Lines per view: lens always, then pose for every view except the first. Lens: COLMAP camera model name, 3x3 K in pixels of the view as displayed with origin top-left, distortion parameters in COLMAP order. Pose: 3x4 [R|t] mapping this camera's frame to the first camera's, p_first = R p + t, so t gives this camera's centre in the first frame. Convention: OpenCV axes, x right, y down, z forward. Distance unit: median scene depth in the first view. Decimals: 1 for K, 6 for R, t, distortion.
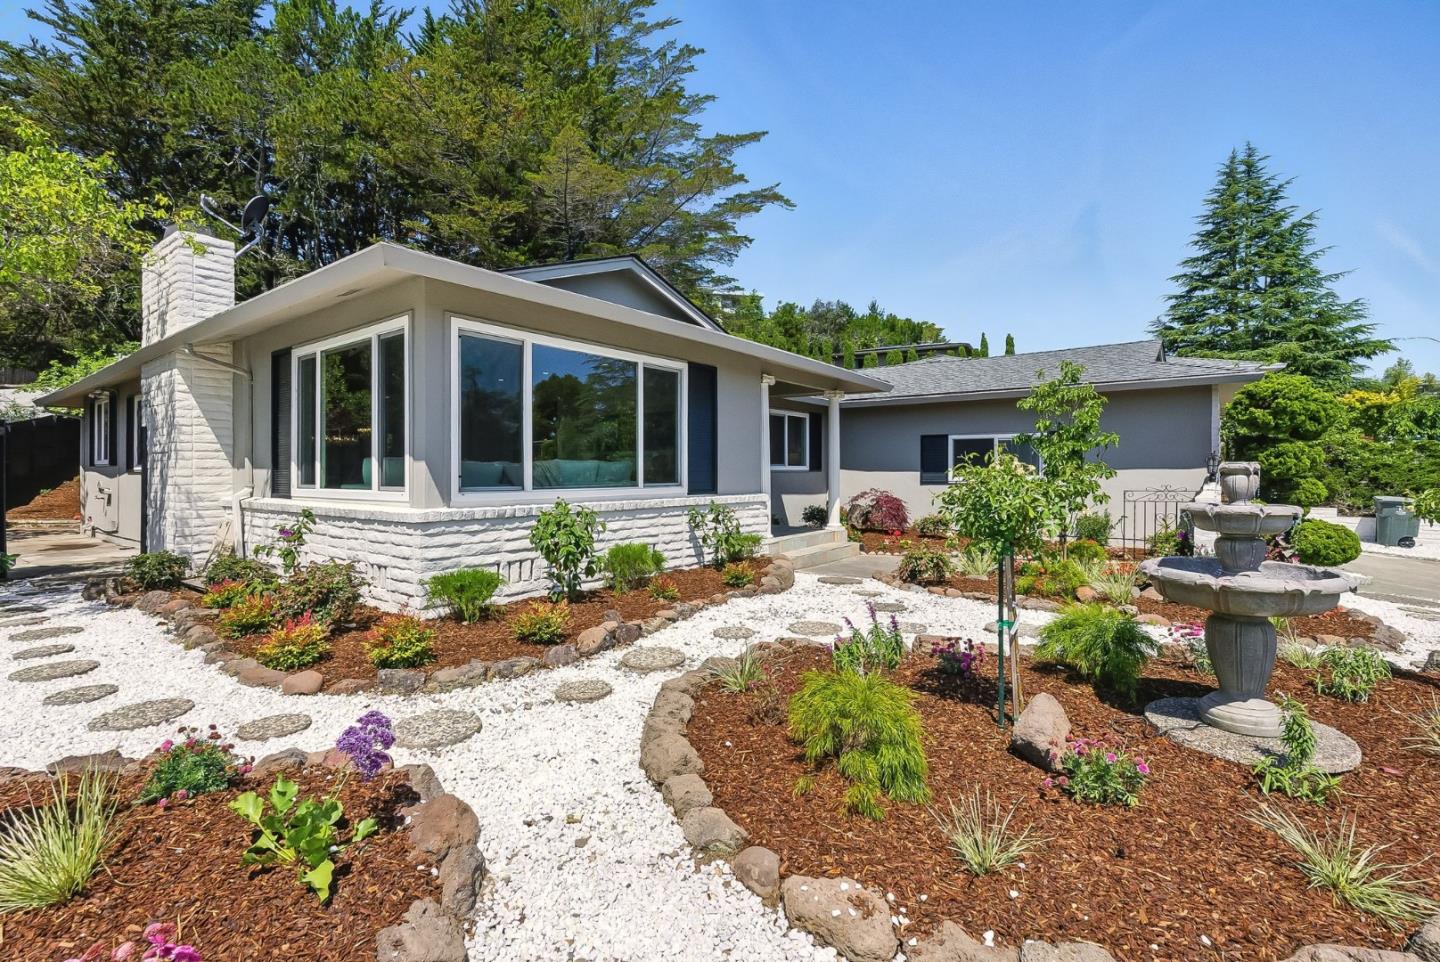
lens RADIAL K [[653.7, 0, 720.0], [0, 653.7, 481.0], [0, 0, 1]] dist [-0.017986, 0.000106]
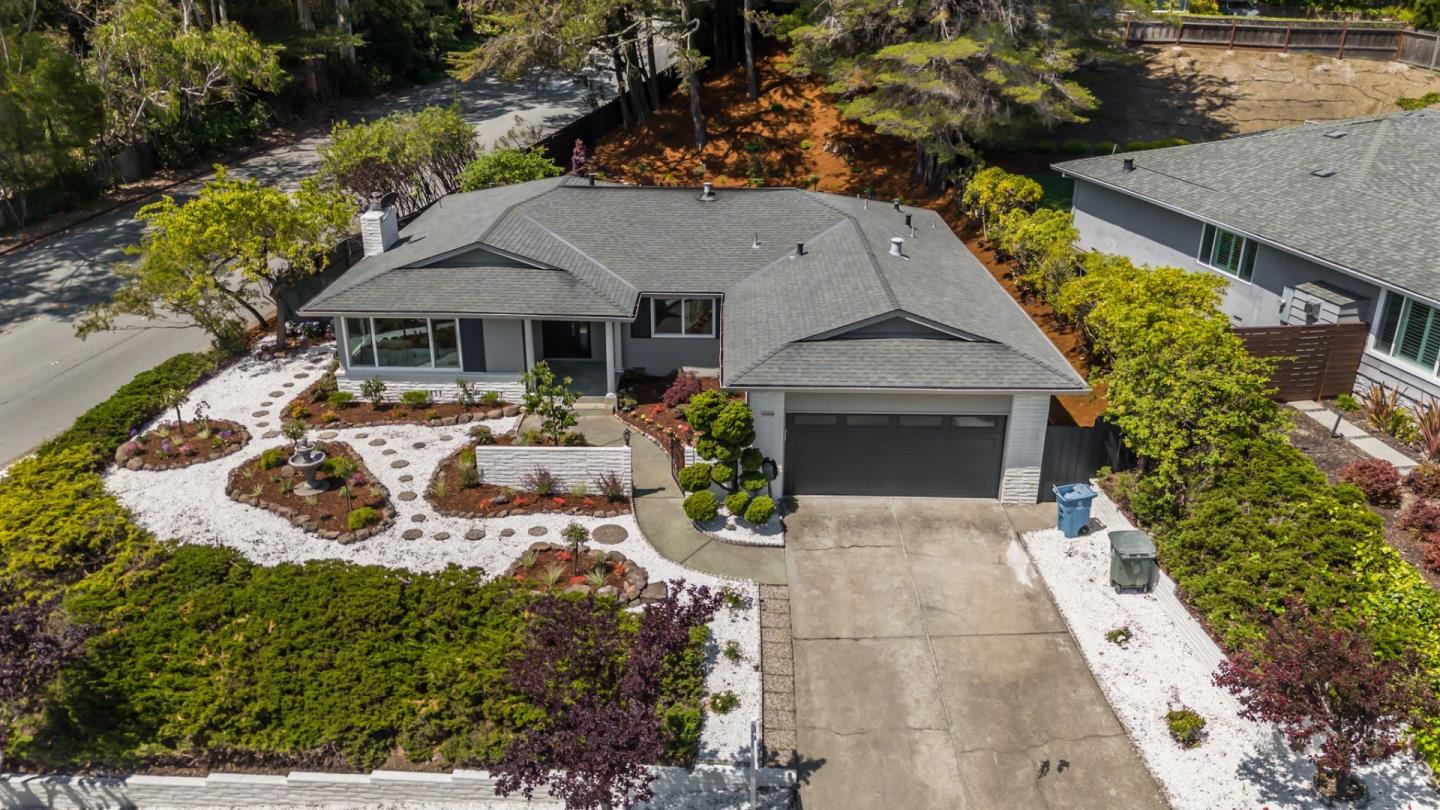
lens RADIAL K [[1062.2, 0, 720.0], [0, 1062.2, 405.0], [0, 0, 1]] dist [0.079732, -0.072084]
pose [[0.597603, 0.304368, -0.741776, 4.776658], [-0.016842, 0.929708, 0.367912, -1.825674], [0.801615, -0.207372, 0.560722, -0.539963]]
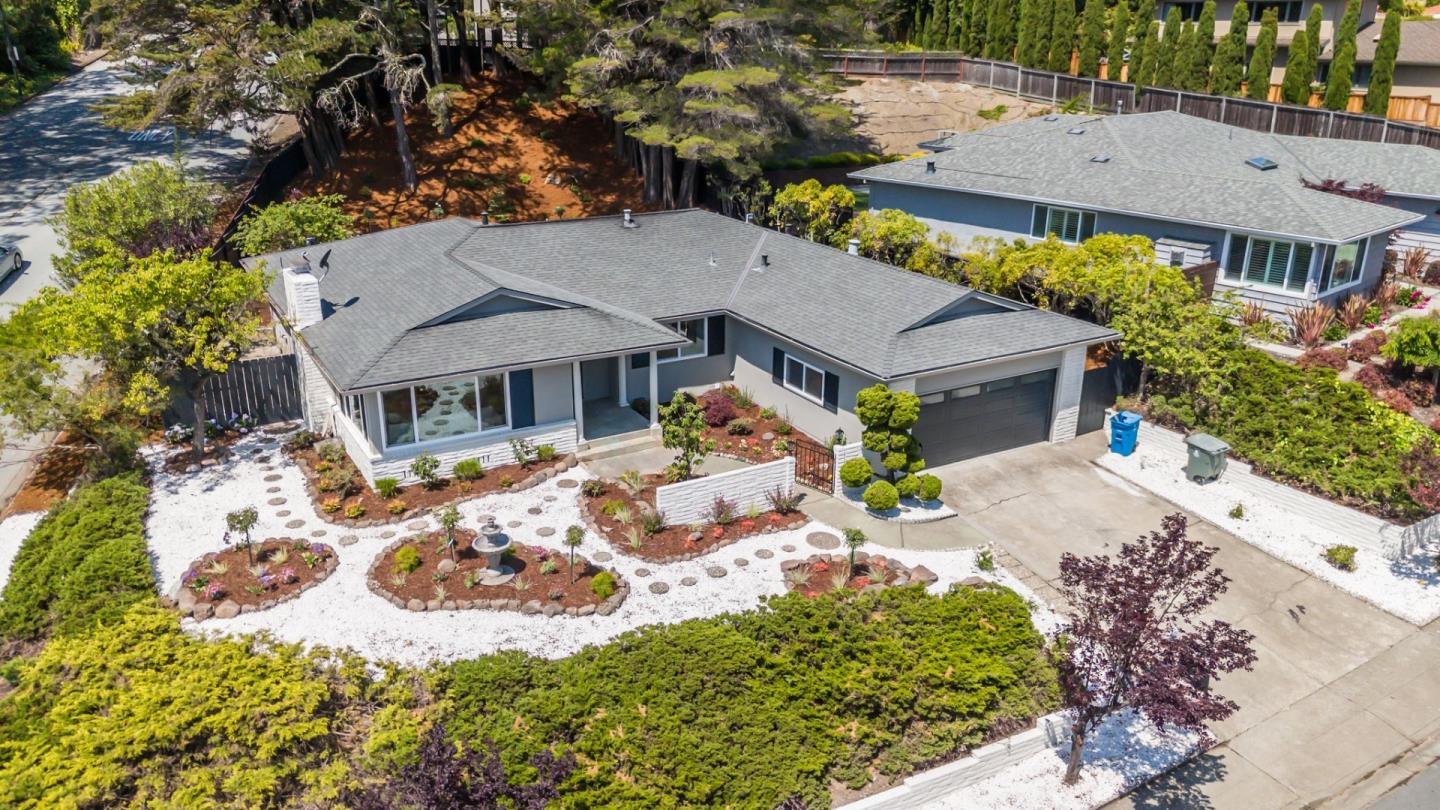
lens RADIAL K [[1062.2, 0, 720.0], [0, 1062.2, 405.0], [0, 0, 1]] dist [0.079732, -0.072084]
pose [[0.923817, 0.136544, -0.357657, 2.568607], [-0.012950, 0.944844, 0.327266, -1.703823], [0.382616, -0.297702, 0.874631, -2.427291]]
